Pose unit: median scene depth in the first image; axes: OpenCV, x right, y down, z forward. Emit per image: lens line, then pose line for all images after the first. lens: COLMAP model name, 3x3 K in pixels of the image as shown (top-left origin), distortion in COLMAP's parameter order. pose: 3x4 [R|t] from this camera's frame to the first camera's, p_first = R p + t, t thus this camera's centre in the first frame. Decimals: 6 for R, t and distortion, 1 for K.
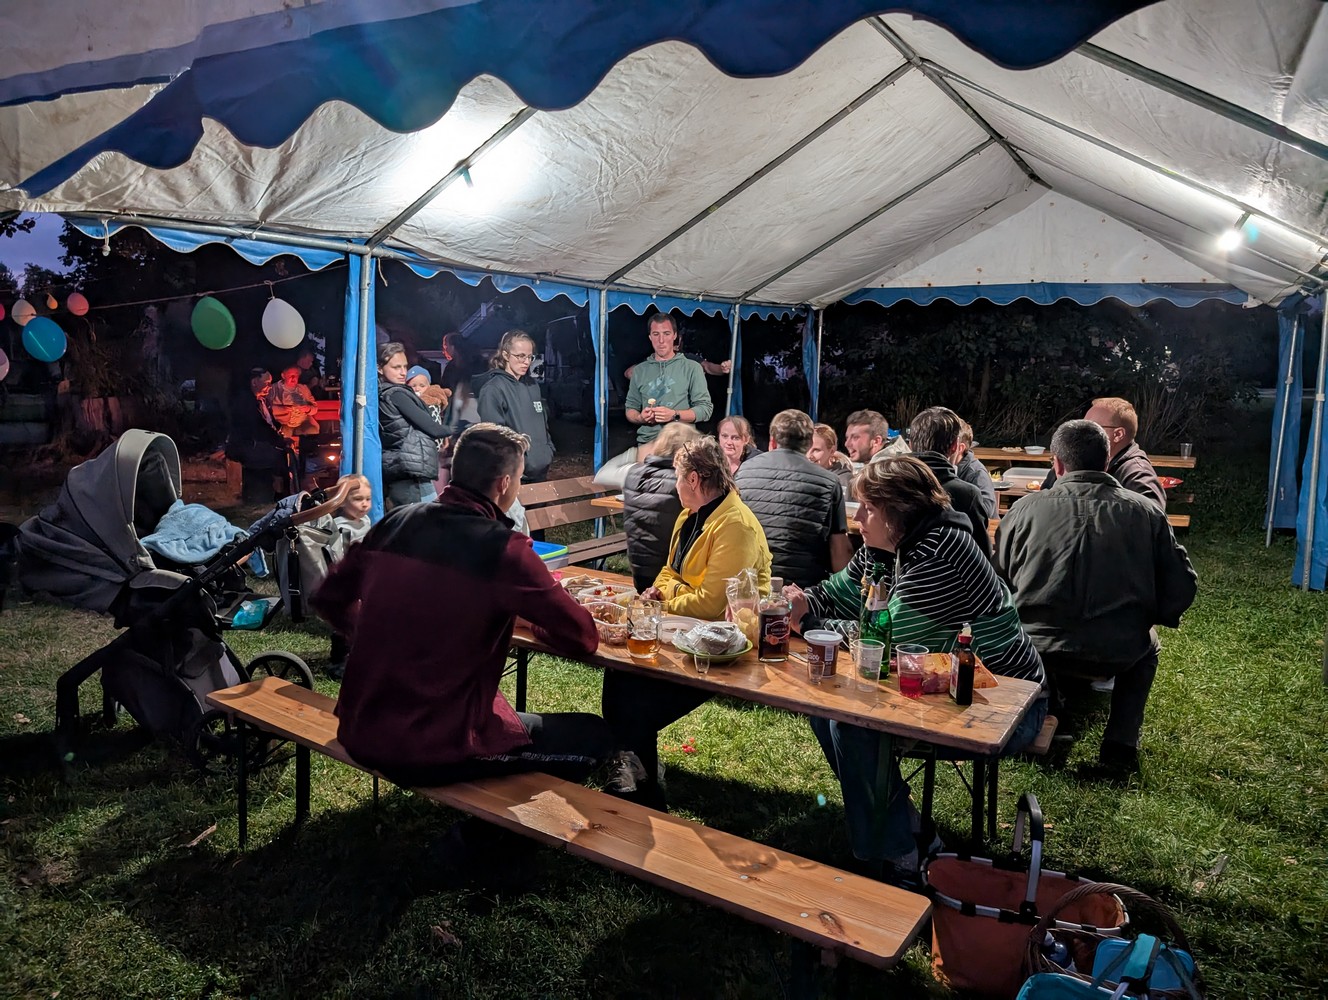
lens RADIAL K [[939.5, 0, 657.8], [0, 939.5, 507.1], [0, 0, 1]] dist [0.010532, -0.013128]
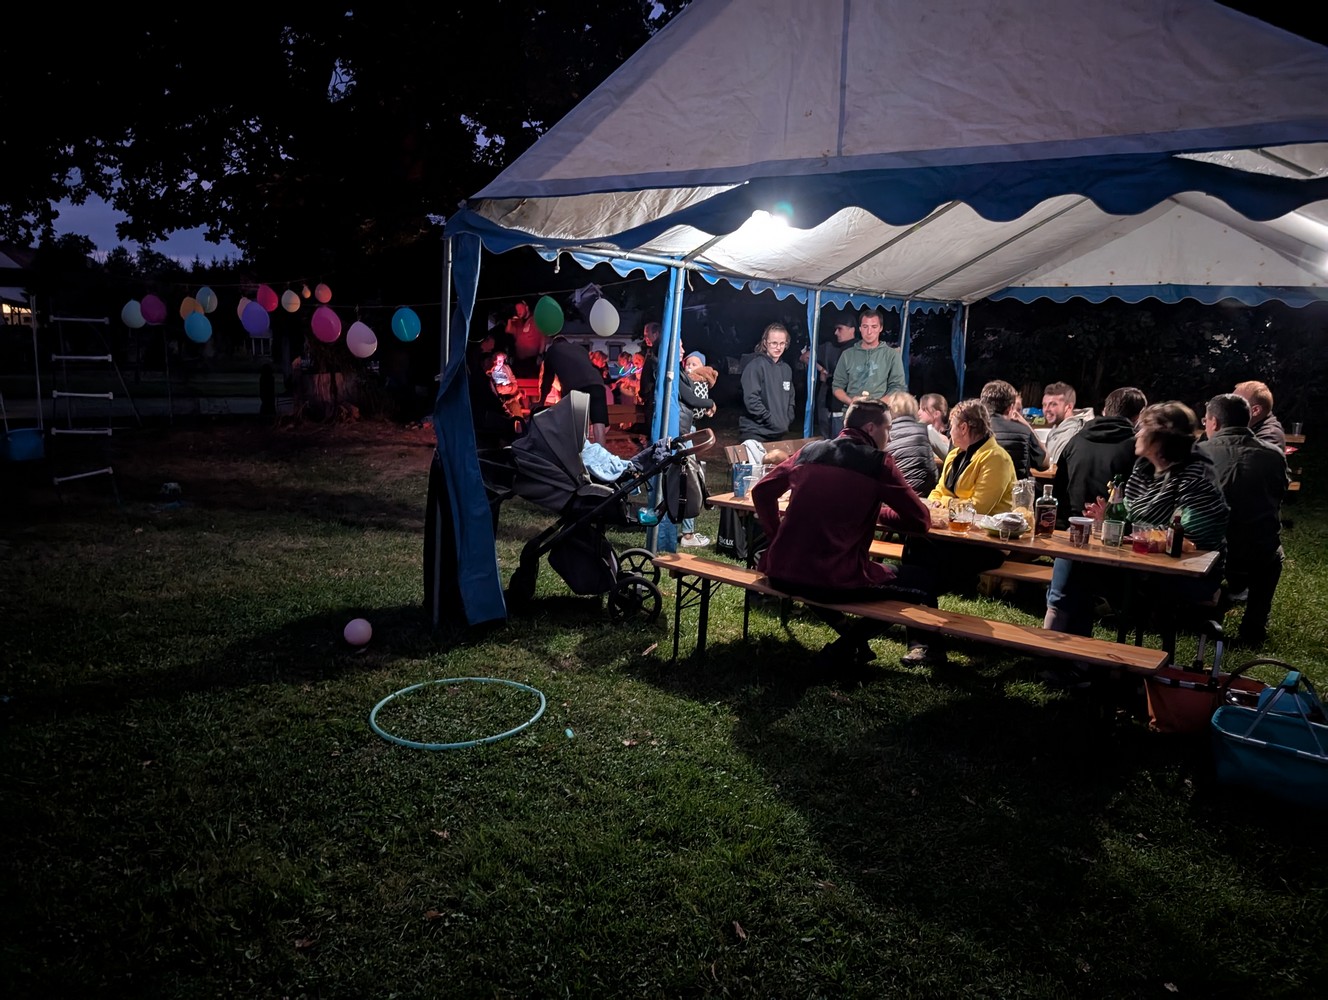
lens RADIAL K [[939.5, 0, 672.3], [0, 939.5, 492.9], [0, 0, 1]] dist [0.010532, -0.013128]
pose [[0.997930, 0.021821, -0.060493, -0.181630], [-0.021819, 0.999762, 0.000689, 0.044490], [0.060494, 0.000632, 0.998168, -0.278810]]
